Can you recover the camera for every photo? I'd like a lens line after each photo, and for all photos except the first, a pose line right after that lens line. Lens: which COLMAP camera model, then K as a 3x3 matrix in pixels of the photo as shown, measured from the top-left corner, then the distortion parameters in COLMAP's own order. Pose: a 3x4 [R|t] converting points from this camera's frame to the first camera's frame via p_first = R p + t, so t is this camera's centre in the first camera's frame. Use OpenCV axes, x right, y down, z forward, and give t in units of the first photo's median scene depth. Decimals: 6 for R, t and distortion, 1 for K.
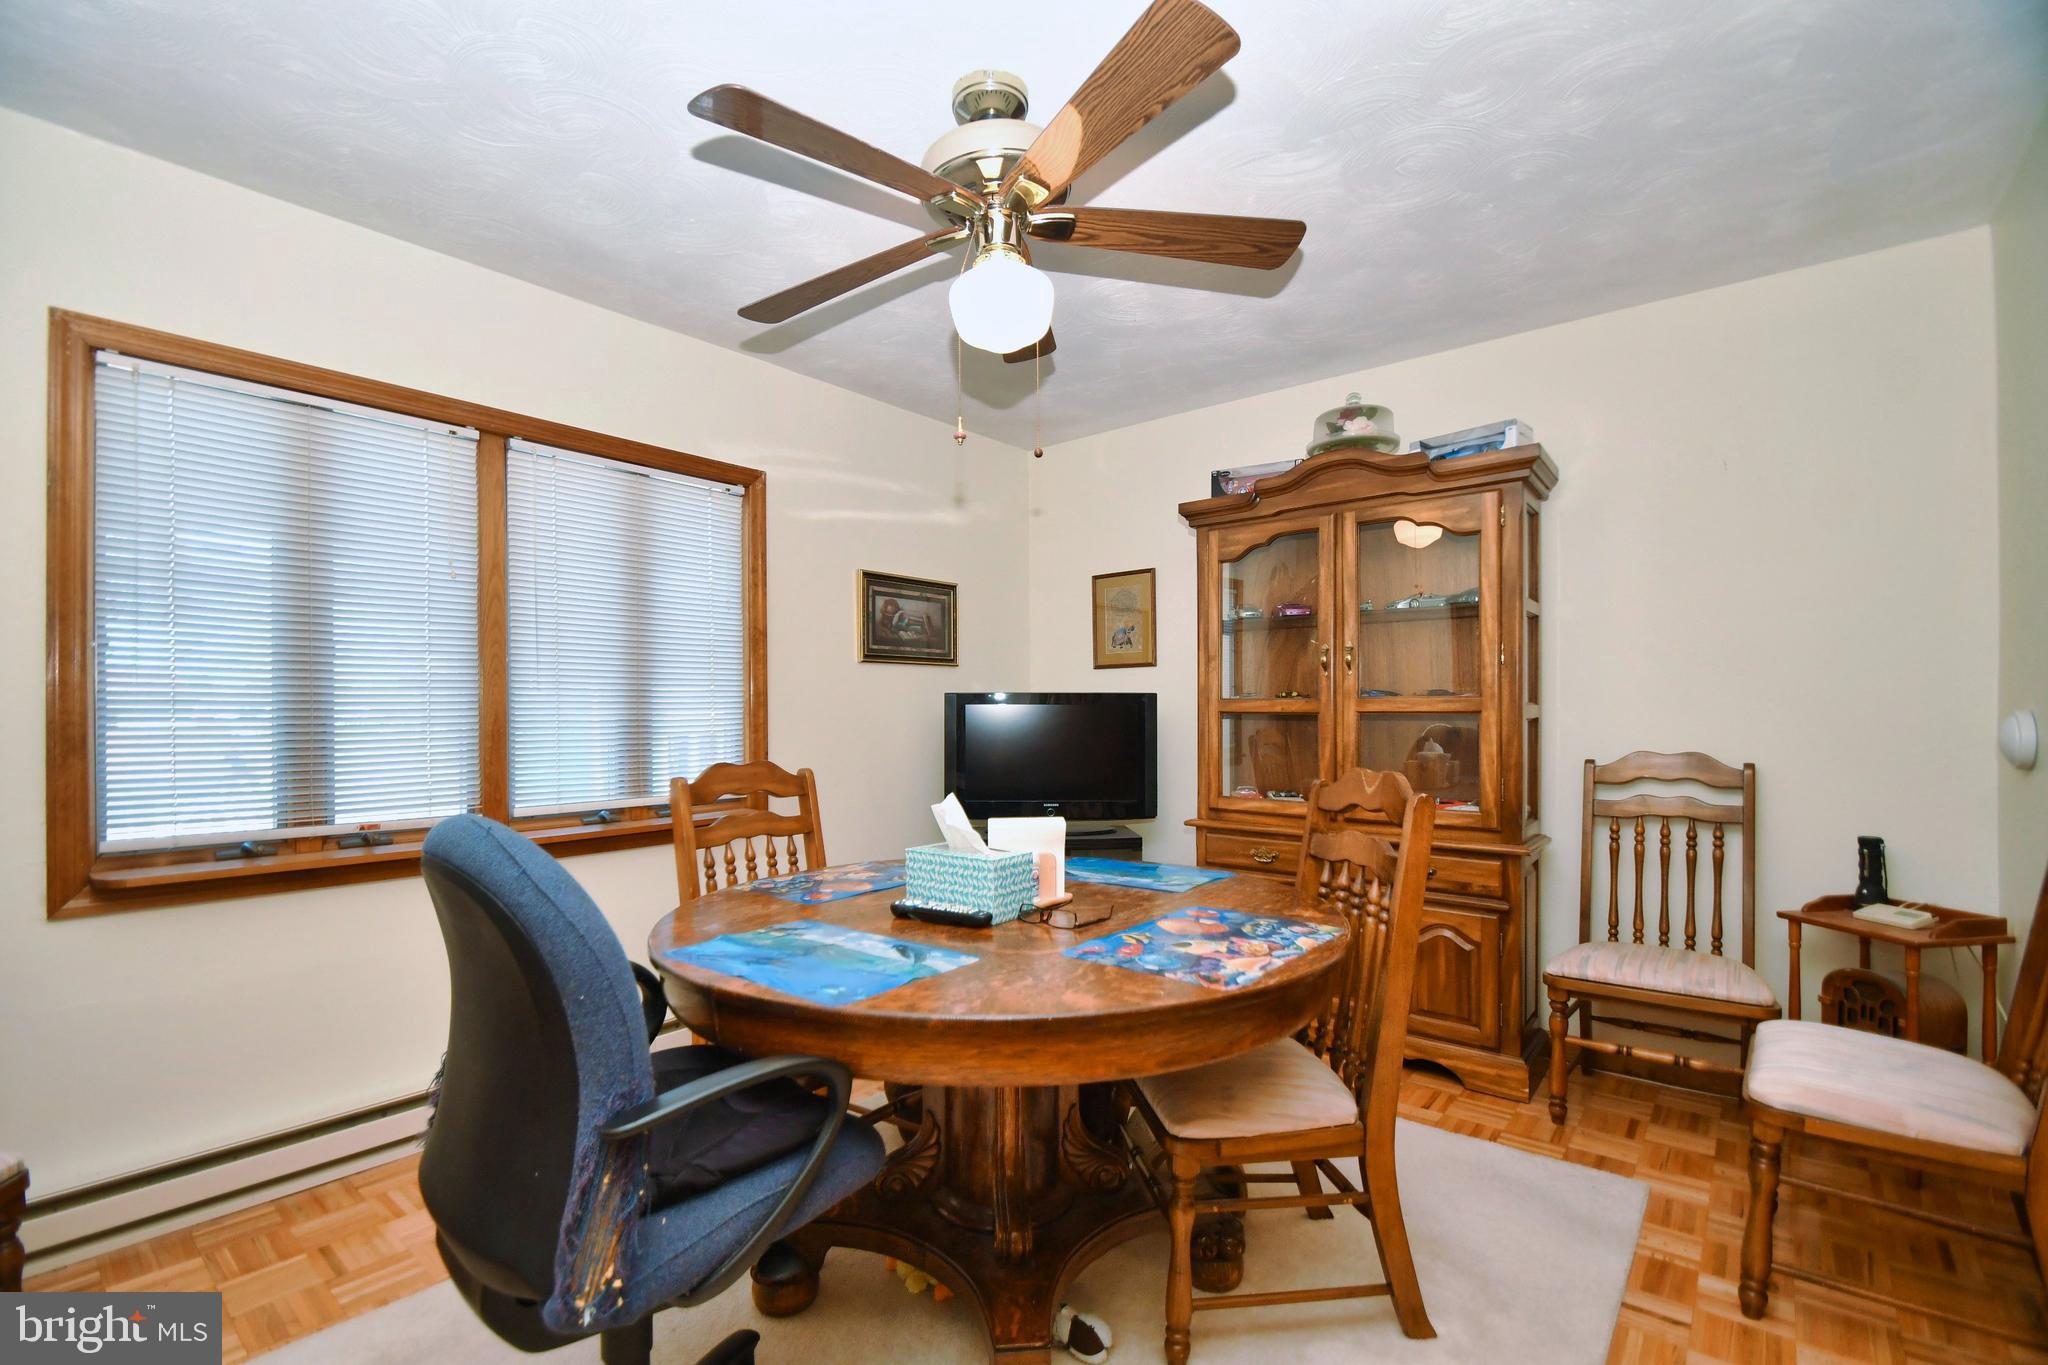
lens RADIAL K [[889.8, 0, 1019.7], [0, 889.8, 710.7], [0, 0, 1]] dist [0.010505, -0.017201]
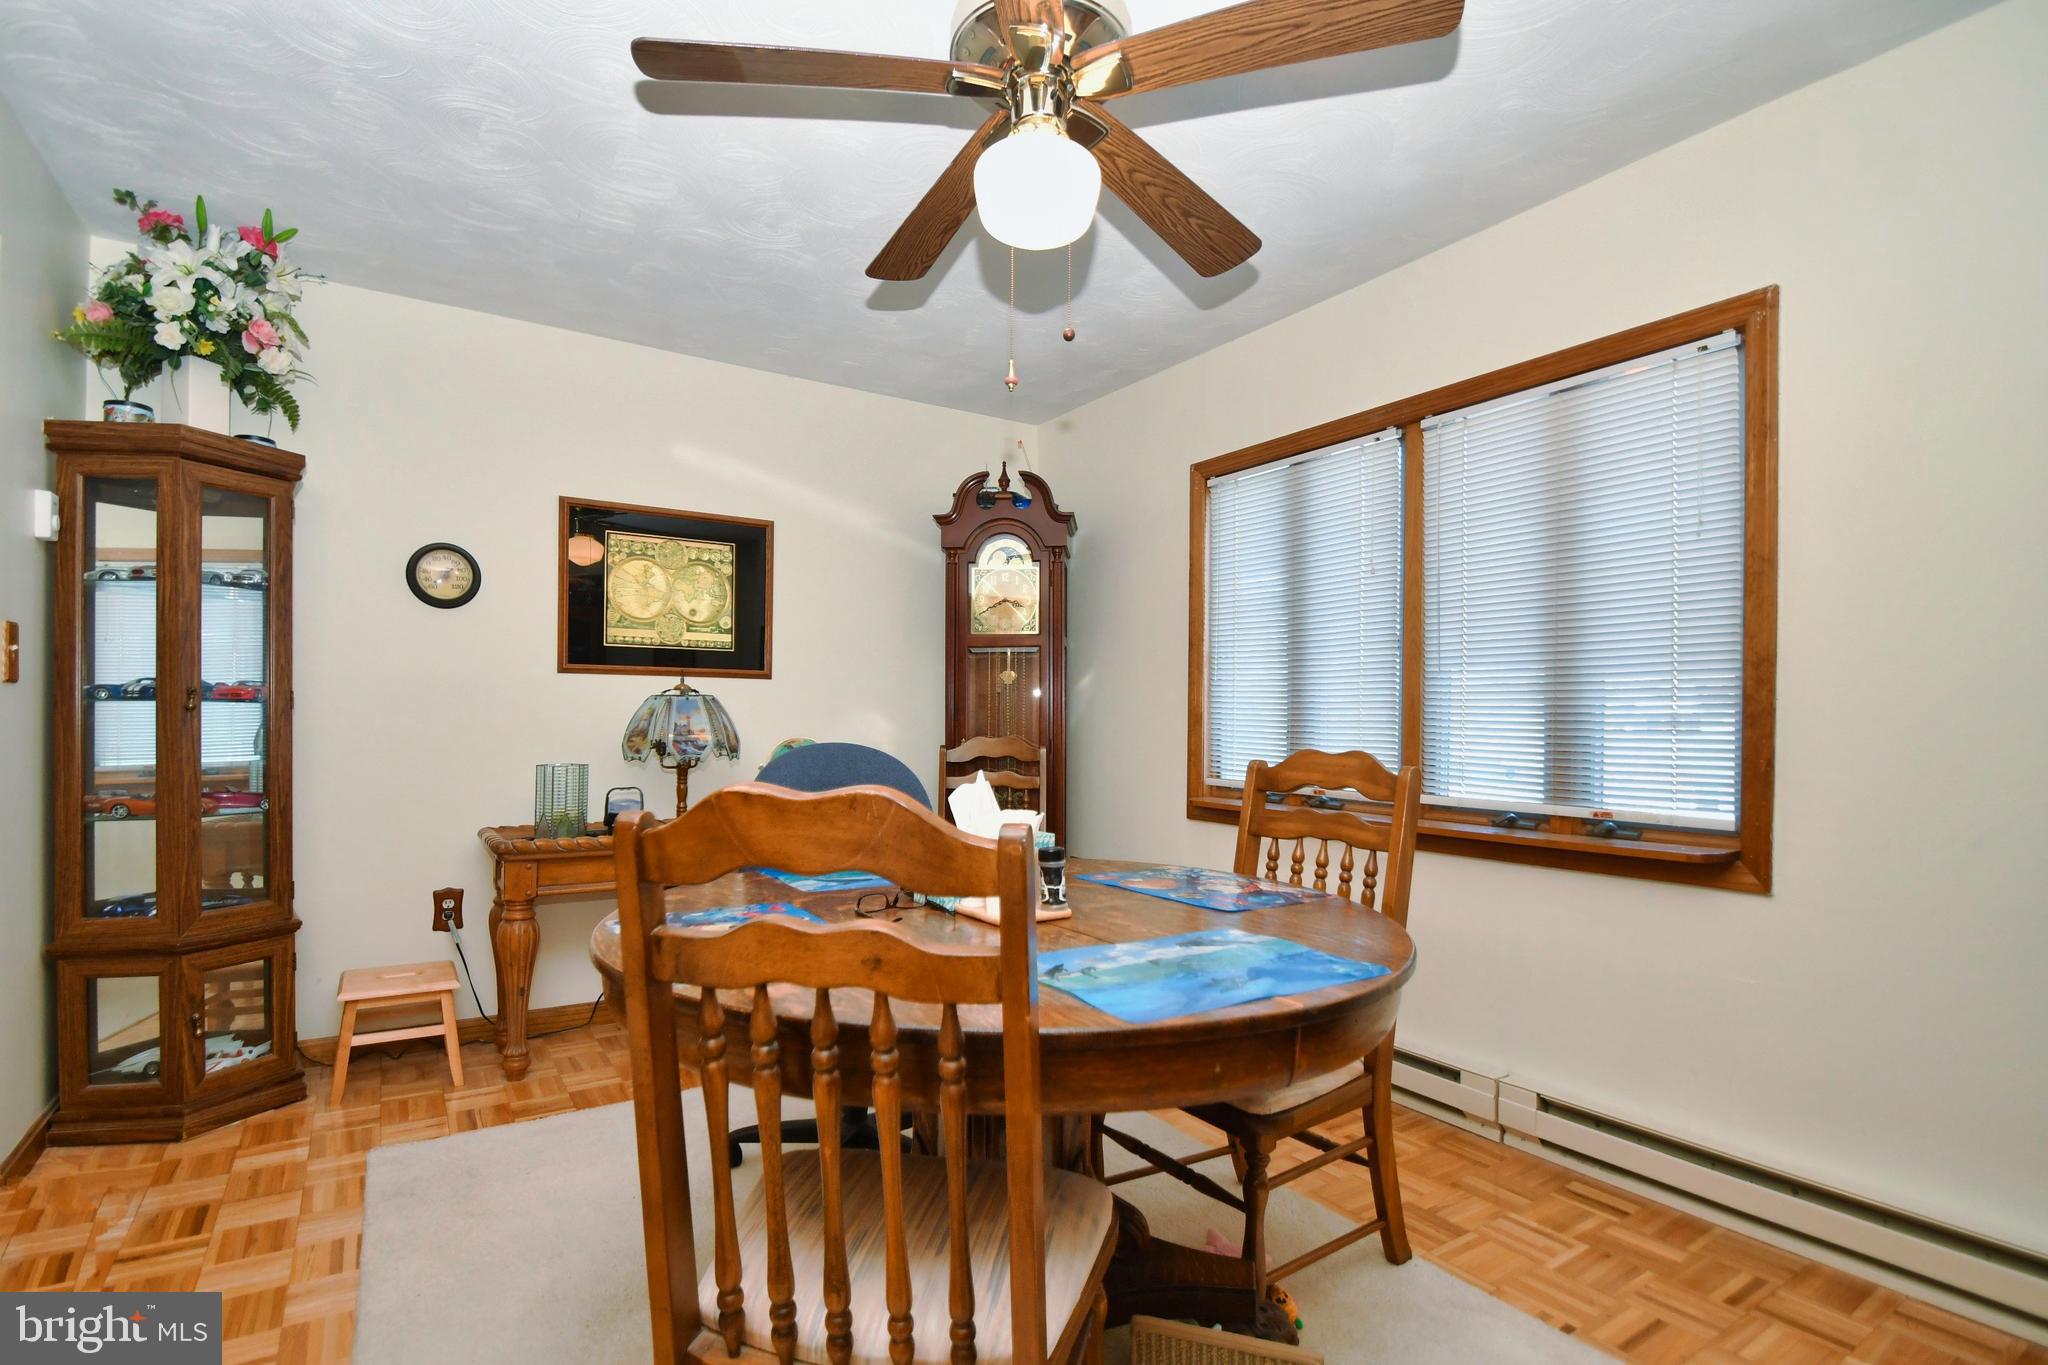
lens RADIAL K [[973.5, 0, 1018.8], [0, 973.5, 716.1], [0, 0, 1]] dist [0.001713, -0.013466]
pose [[-0.295228, 0.006204, -0.955407, 0.525695], [-0.000959, 0.999976, 0.006790, 0.014697], [0.955426, 0.002921, -0.295215, 0.784227]]
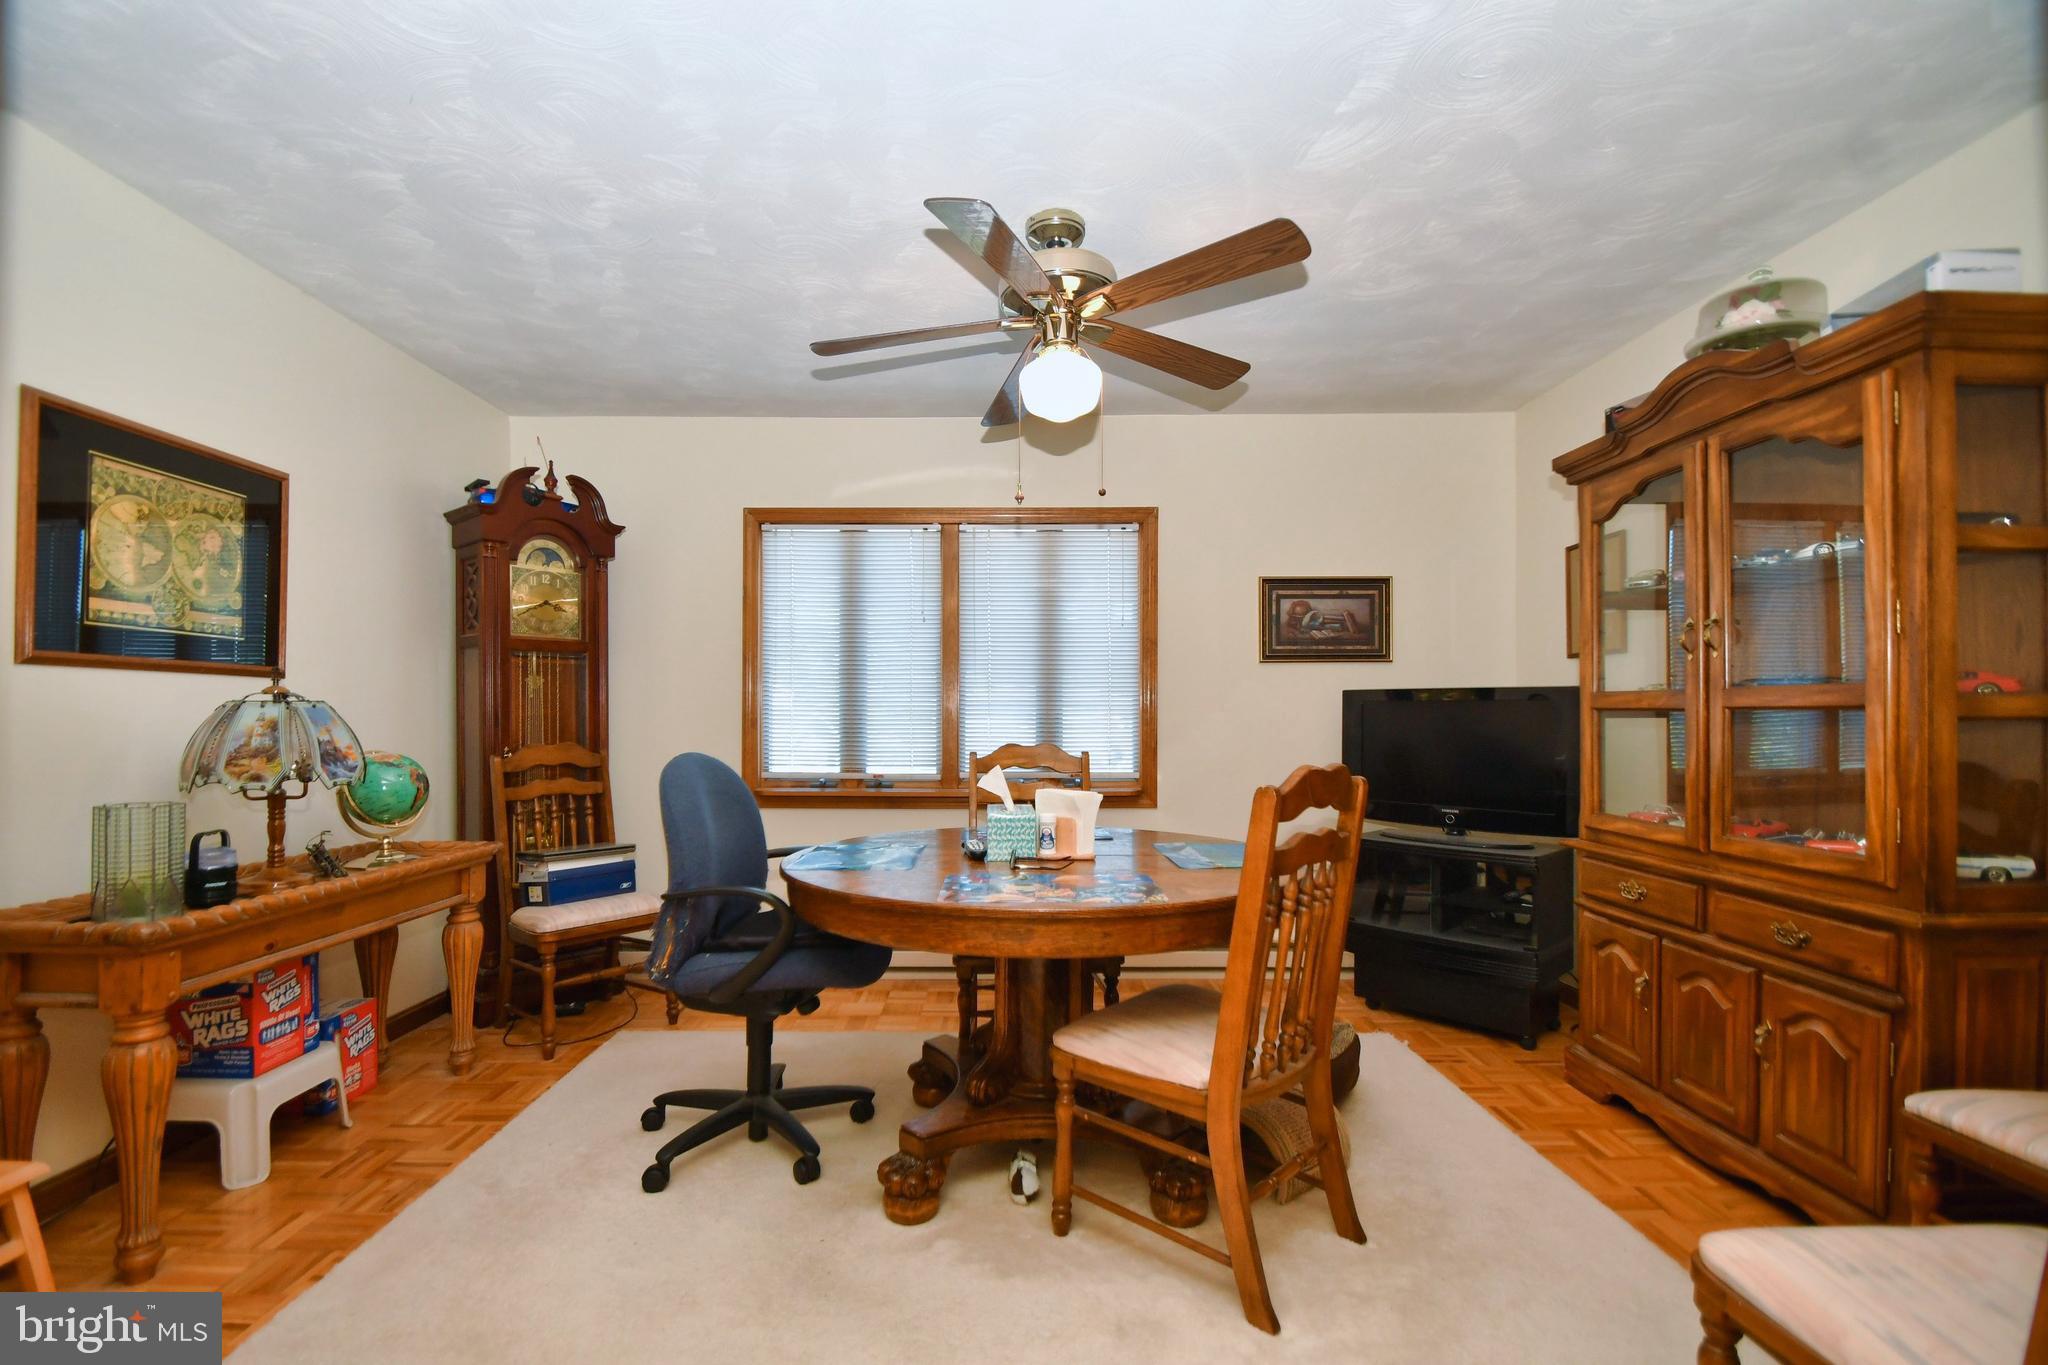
lens RADIAL K [[907.2, 0, 1005.4], [0, 907.2, 712.5], [0, 0, 1]] dist [0.012249, -0.018309]
pose [[0.644148, 0.003836, -0.764892, 0.570753], [-0.002841, 0.999993, 0.002622, 0.004981], [0.764896, 0.000484, 0.644154, 0.064286]]
